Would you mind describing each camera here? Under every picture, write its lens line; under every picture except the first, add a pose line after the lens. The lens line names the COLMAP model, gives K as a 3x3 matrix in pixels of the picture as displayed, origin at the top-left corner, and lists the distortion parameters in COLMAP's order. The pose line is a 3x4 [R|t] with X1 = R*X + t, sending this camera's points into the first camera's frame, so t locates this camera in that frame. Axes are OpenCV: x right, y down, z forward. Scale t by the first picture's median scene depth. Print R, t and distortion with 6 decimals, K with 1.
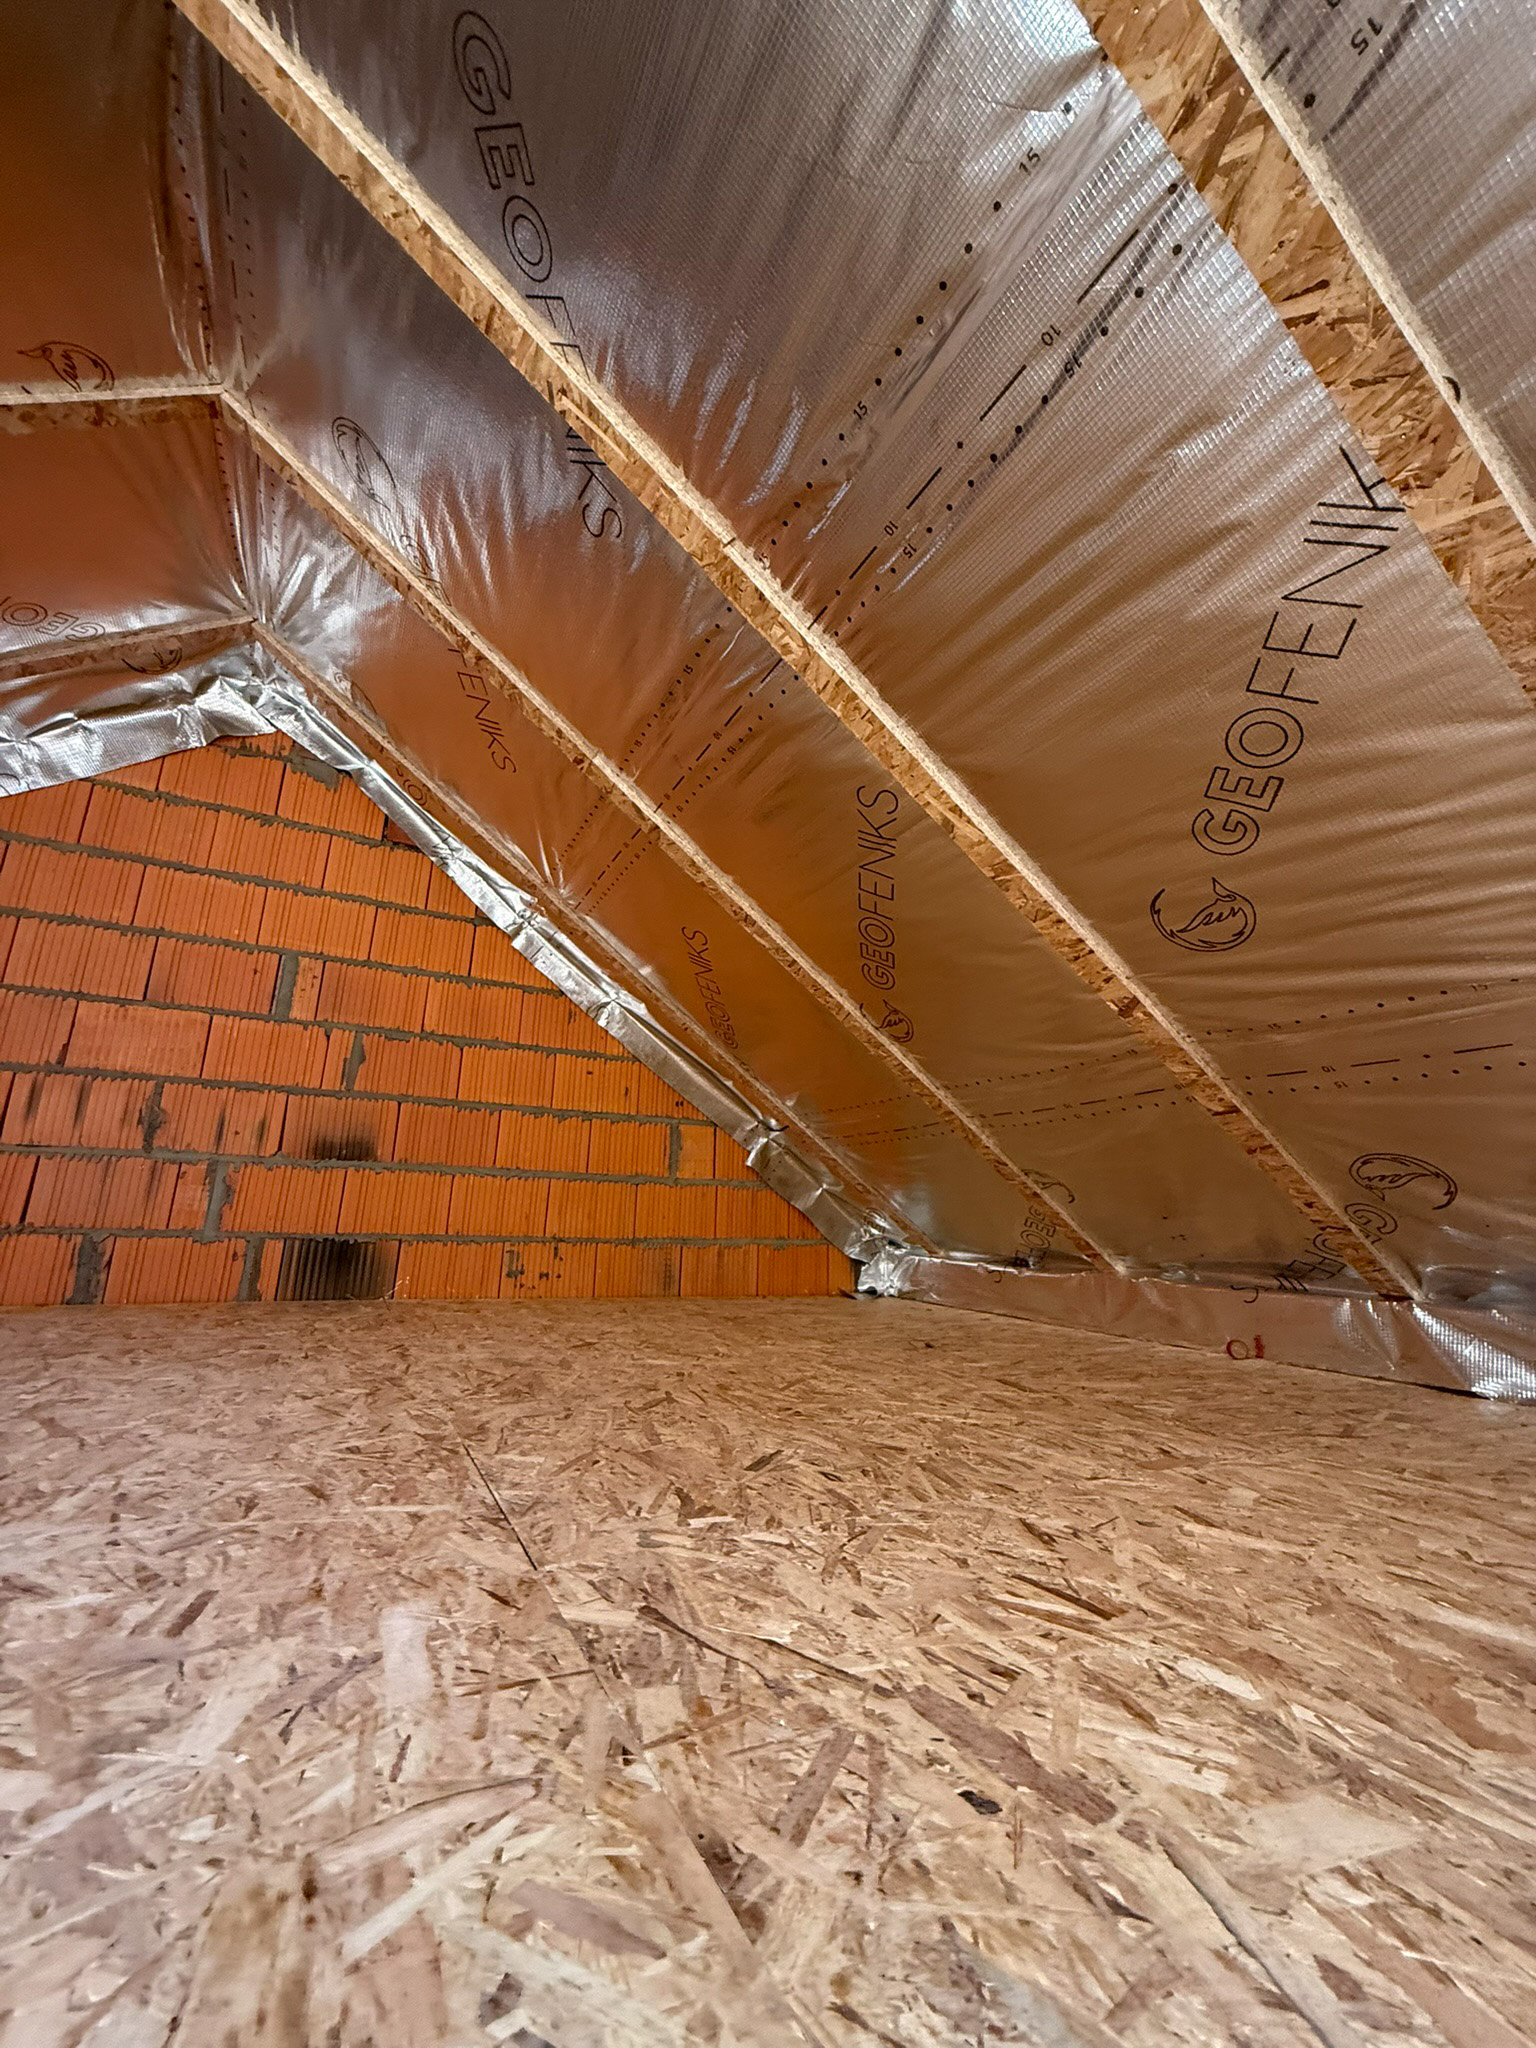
lens RADIAL K [[815.8, 0, 779.4], [0, 815.8, 1018.3], [0, 0, 1]] dist [-0.001034, 0.000631]
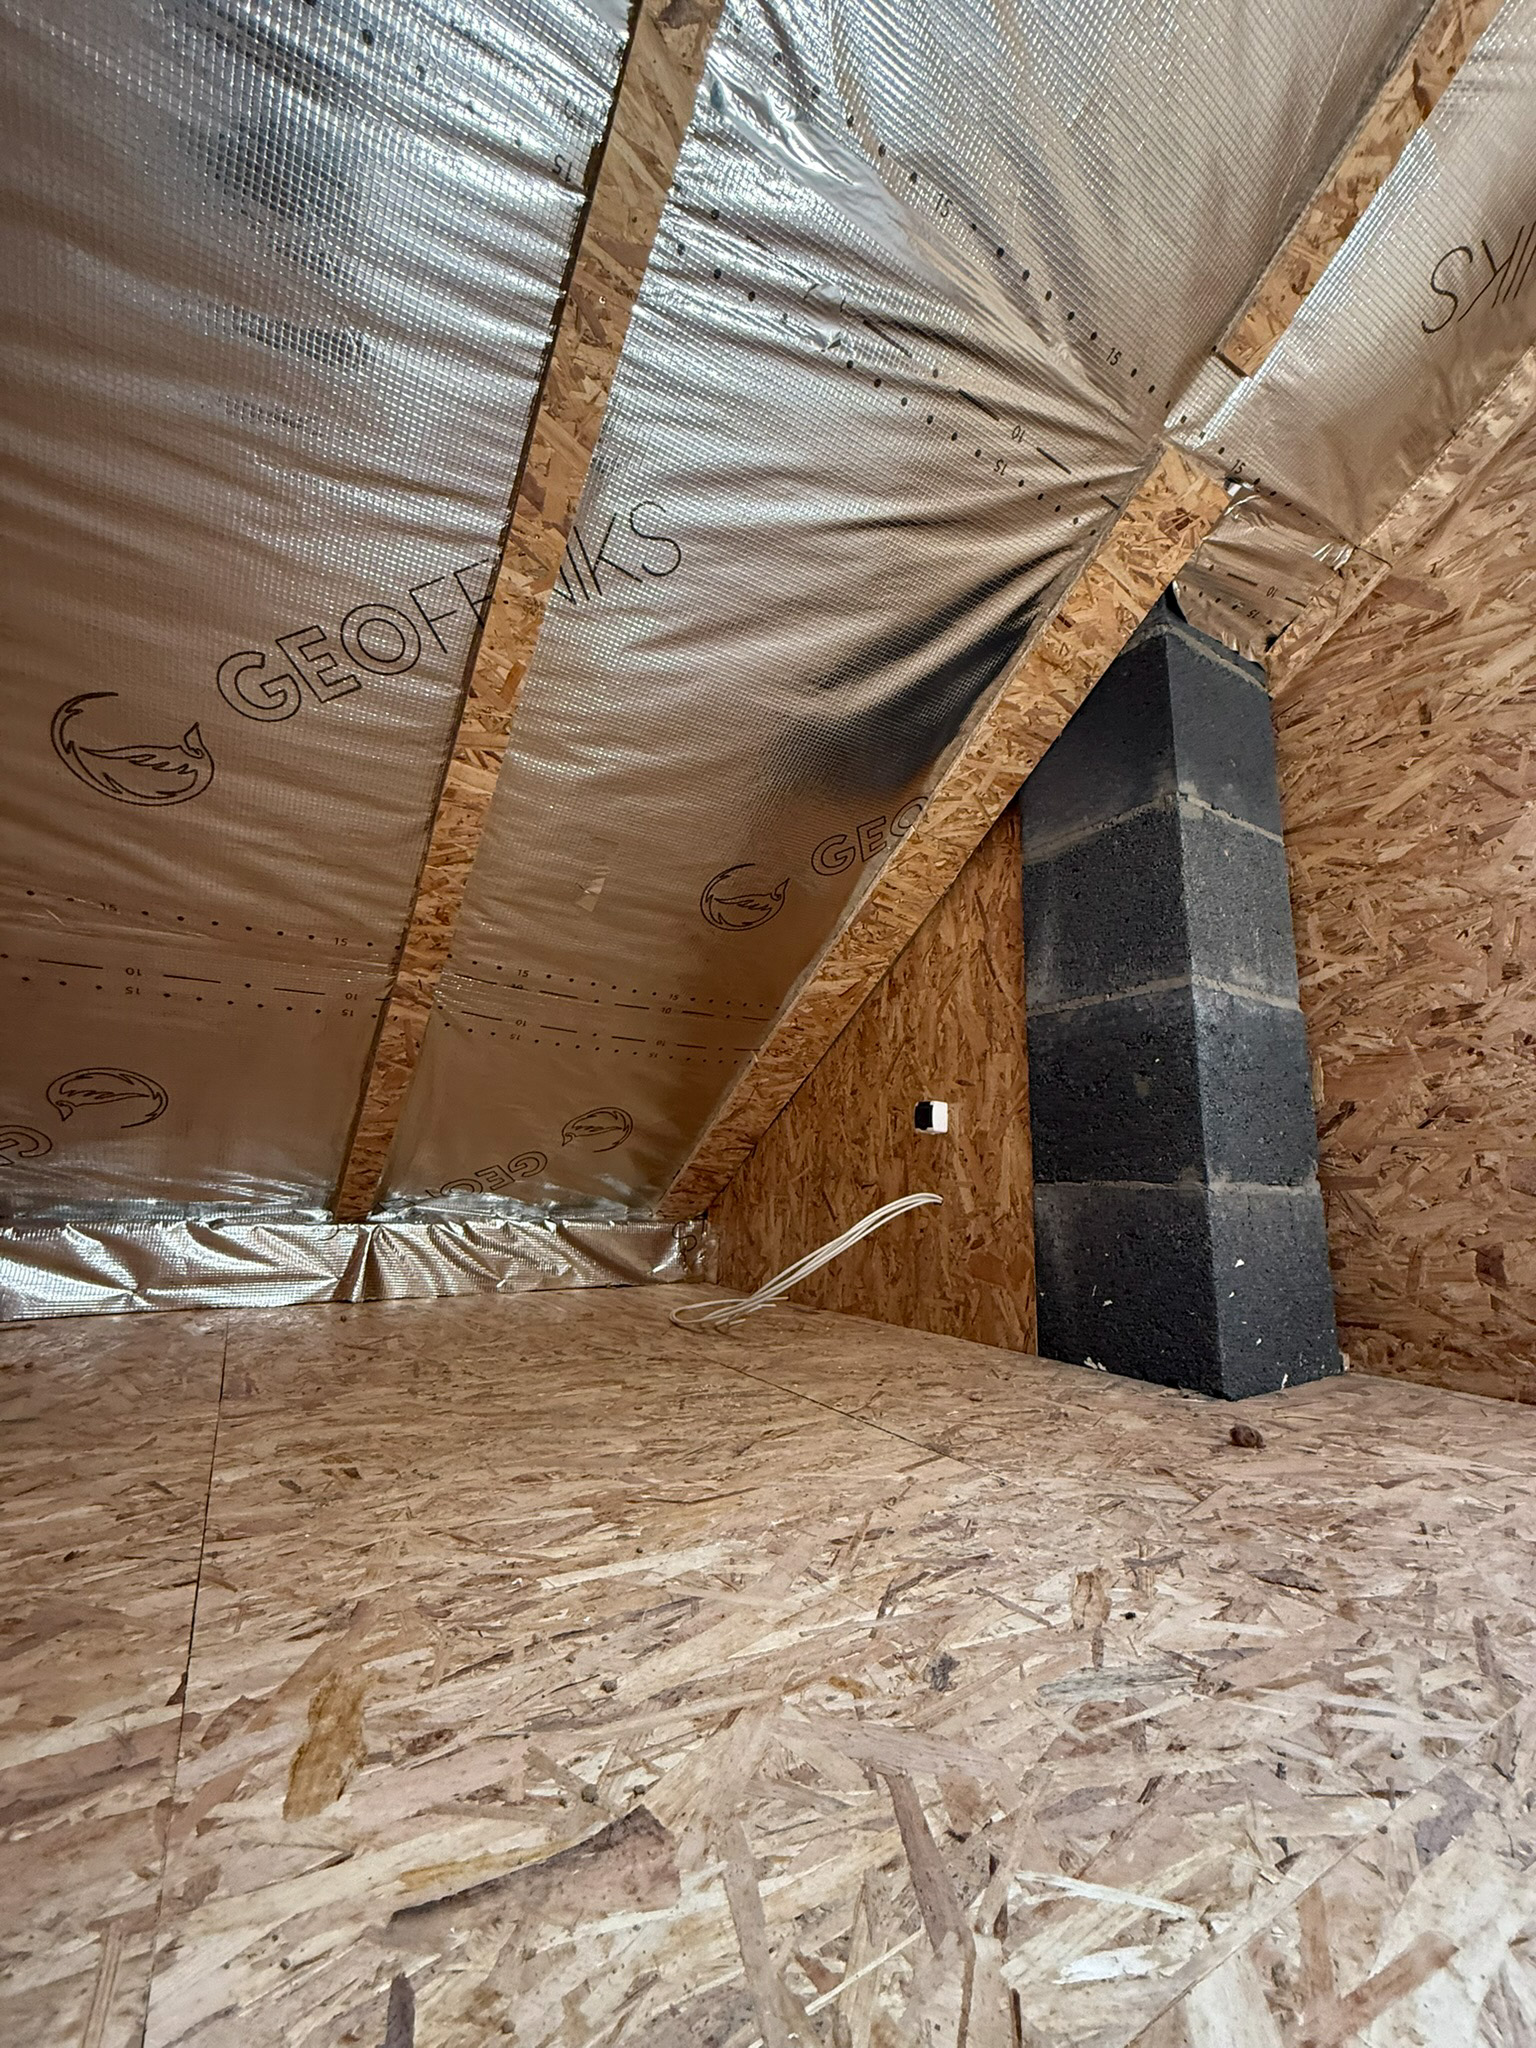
lens RADIAL K [[815.8, 0, 768.5], [0, 815.8, 1023.8], [0, 0, 1]] dist [-0.001034, 0.000631]
pose [[-0.063080, 0.159301, 0.985213, -0.207795], [-0.263516, 0.949486, -0.170397, 0.082298], [-0.962590, -0.270368, -0.017916, 0.331800]]
